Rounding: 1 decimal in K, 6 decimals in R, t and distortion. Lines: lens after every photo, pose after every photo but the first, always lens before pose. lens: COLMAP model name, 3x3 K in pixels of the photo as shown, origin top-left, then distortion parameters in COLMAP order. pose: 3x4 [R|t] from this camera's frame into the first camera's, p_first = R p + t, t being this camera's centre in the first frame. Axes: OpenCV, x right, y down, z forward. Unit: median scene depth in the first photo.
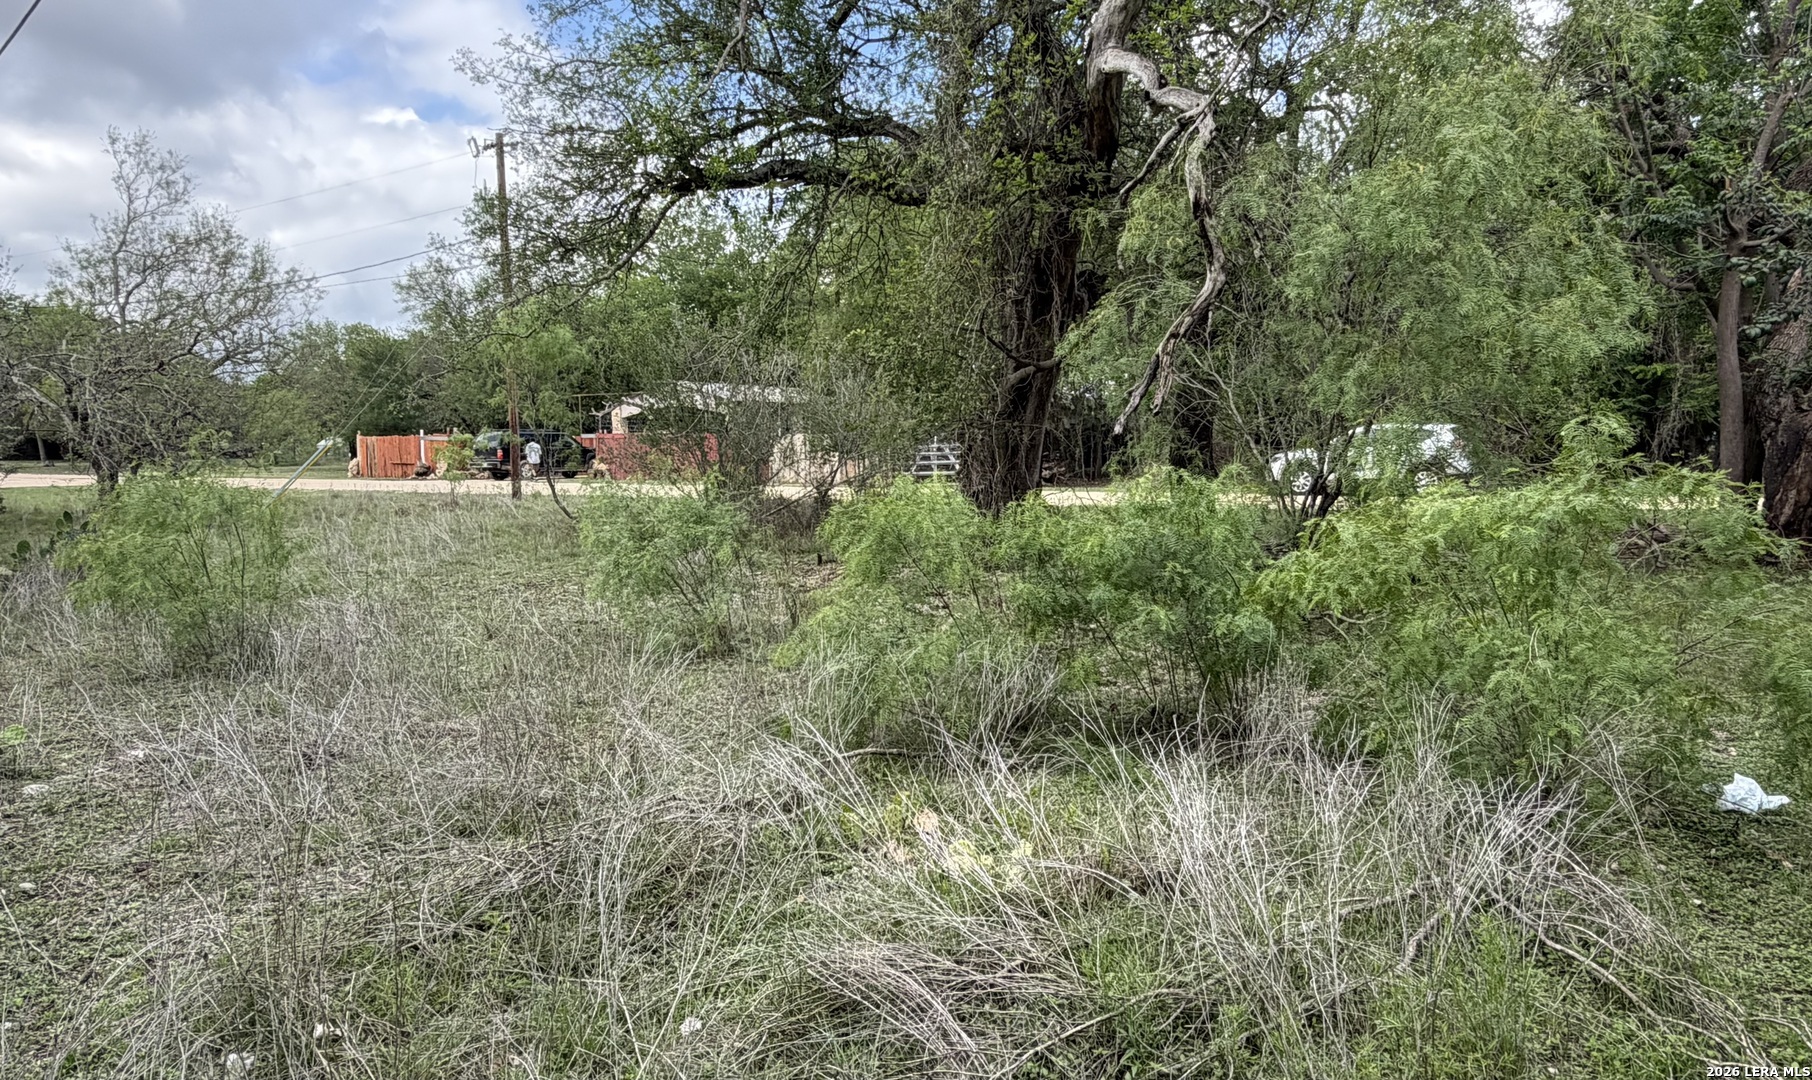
lens RADIAL K [[1245.6, 0, 906.4], [0, 1245.6, 541.3], [0, 0, 1]] dist [0.003829, 0.001218]
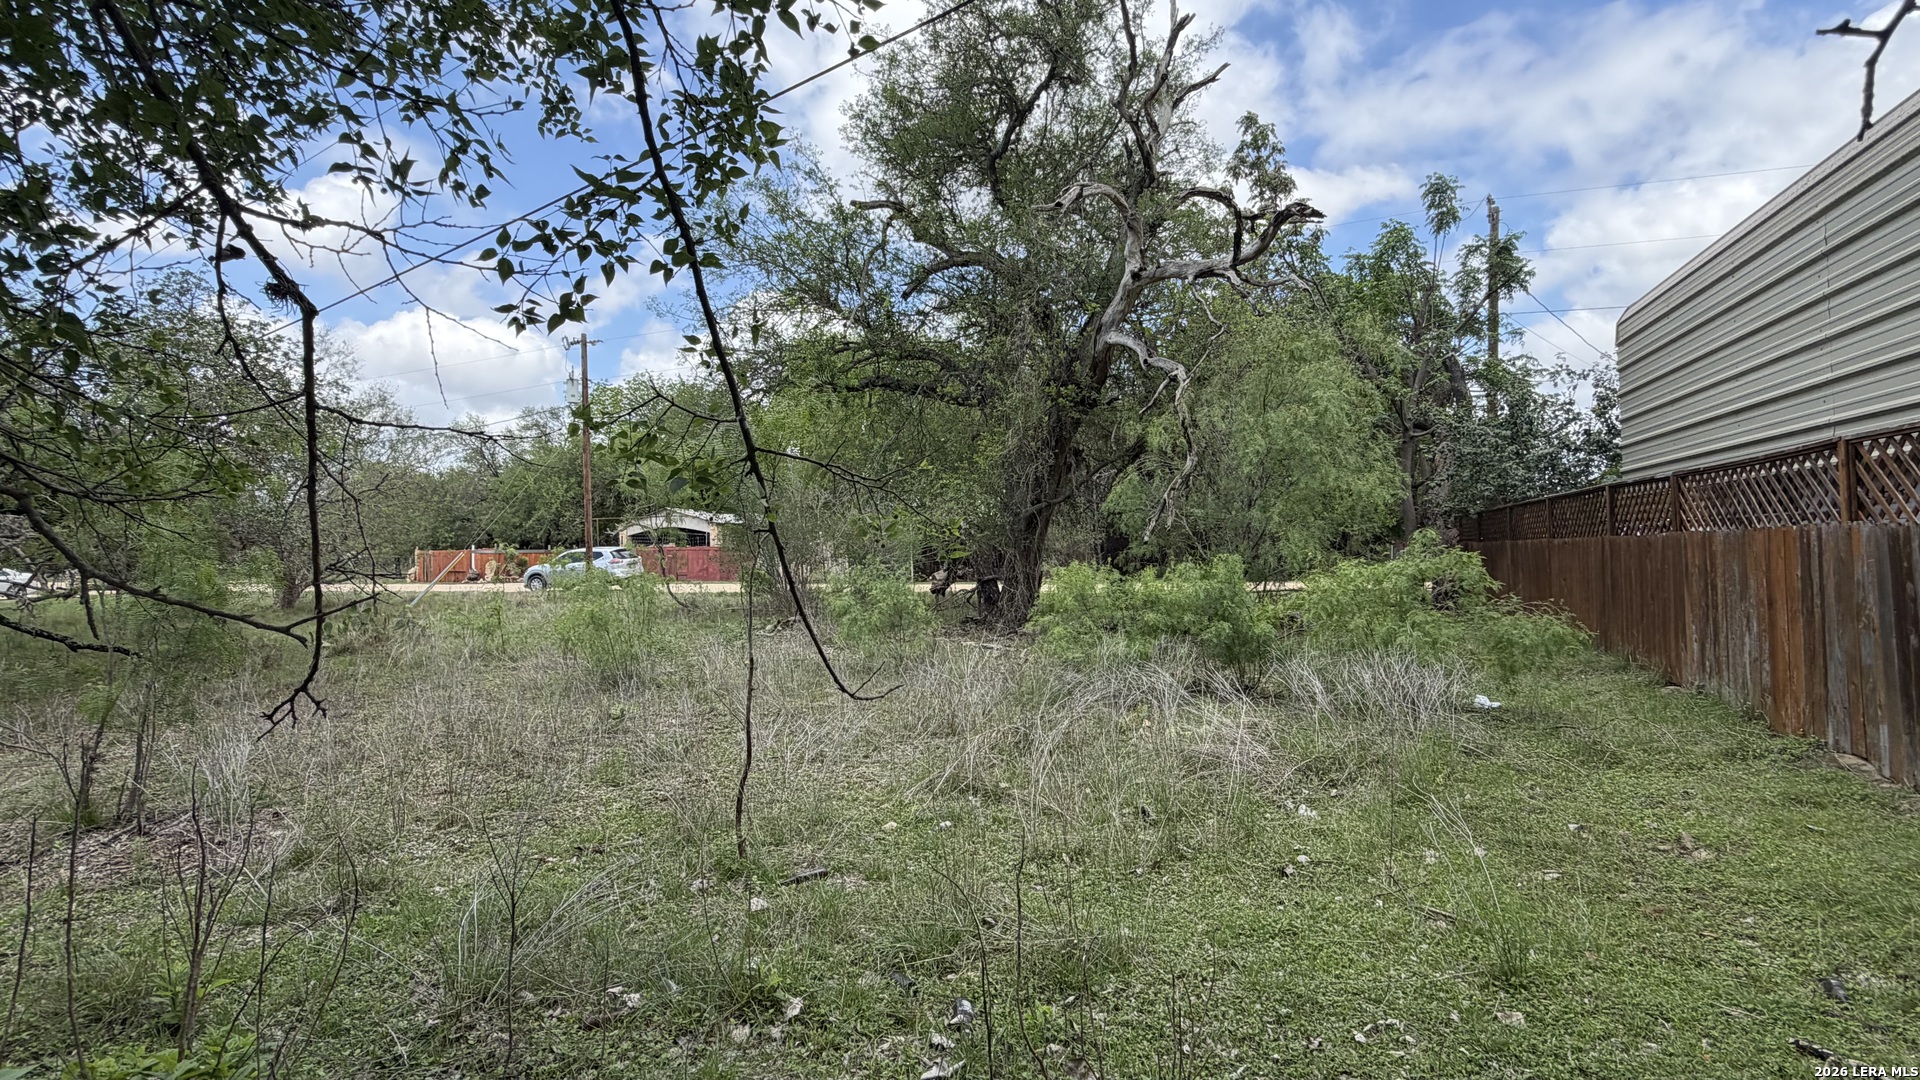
lens RADIAL K [[948.8, 0, 959.2], [0, 948.8, 539.7], [0, 0, 1]] dist [-0.000028, -0.000021]
pose [[0.983539, -0.004312, 0.180646, -0.105546], [0.021093, 0.995621, -0.091074, 0.009802], [-0.179462, 0.093385, 0.979323, -0.098034]]
